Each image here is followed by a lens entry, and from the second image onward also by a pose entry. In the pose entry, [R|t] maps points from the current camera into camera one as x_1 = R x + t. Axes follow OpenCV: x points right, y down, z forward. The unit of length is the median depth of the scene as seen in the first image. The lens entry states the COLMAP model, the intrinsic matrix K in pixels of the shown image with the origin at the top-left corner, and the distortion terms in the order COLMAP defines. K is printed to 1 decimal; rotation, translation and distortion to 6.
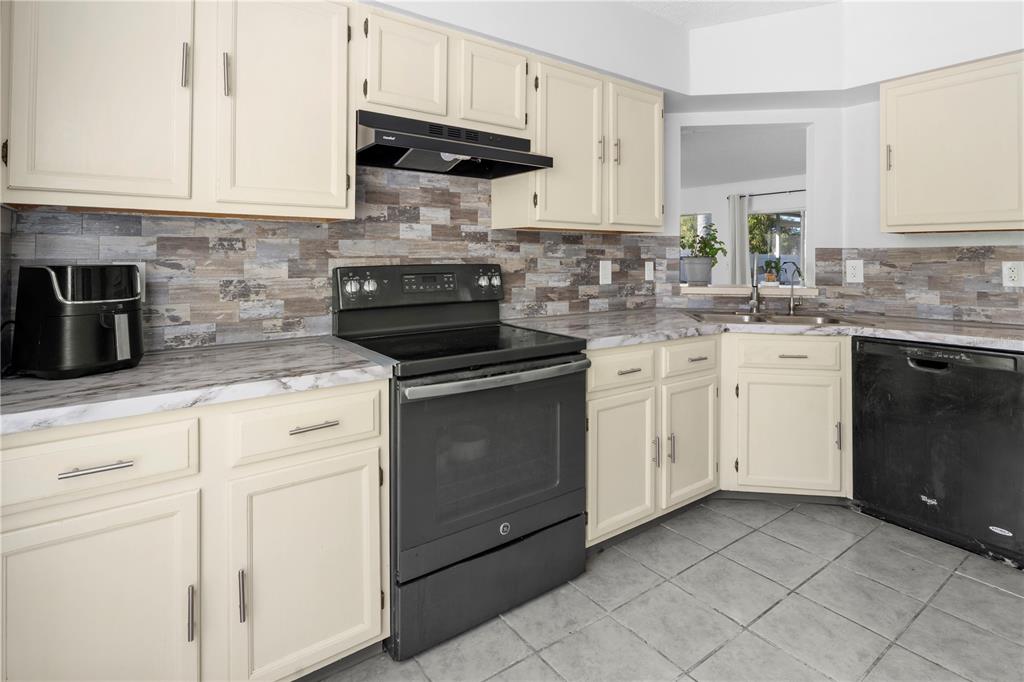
lens RADIAL K [[519.8, 0, 511.6], [0, 519.8, 256.6], [0, 0, 1]] dist [-0.002395, -0.000043]
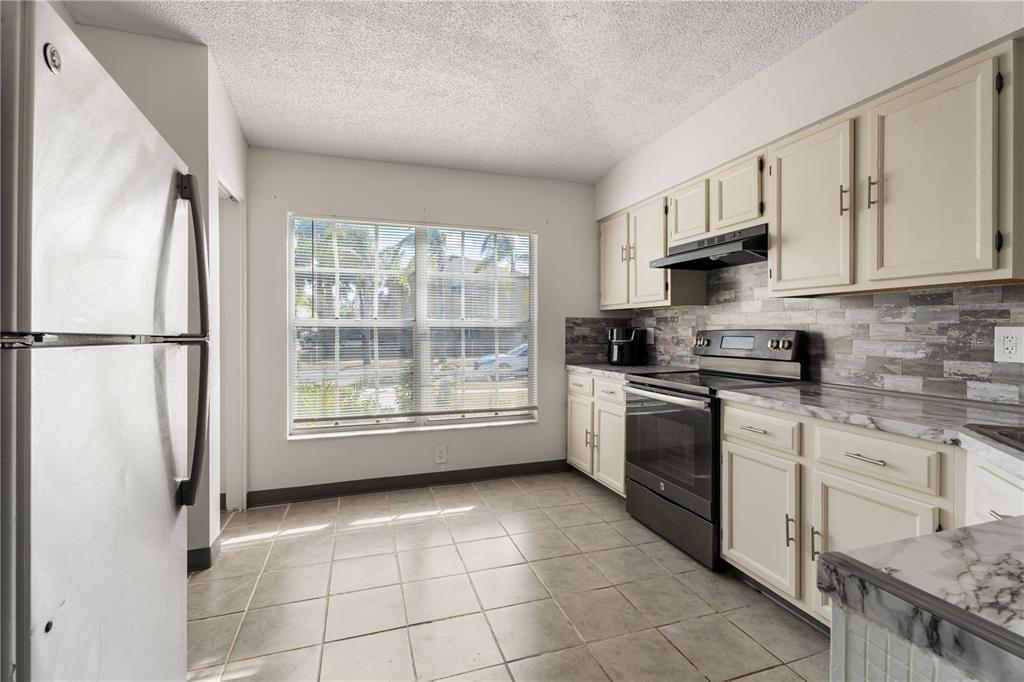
lens RADIAL K [[464.1, 0, 512.2], [0, 464.1, 328.4], [0, 0, 1]] dist [-0.000024, -0.000013]
pose [[-0.298945, -0.002711, -0.954266, 1.026458], [0.002740, 0.999989, -0.003699, 0.012221], [0.954266, -0.003720, -0.298935, 0.650782]]
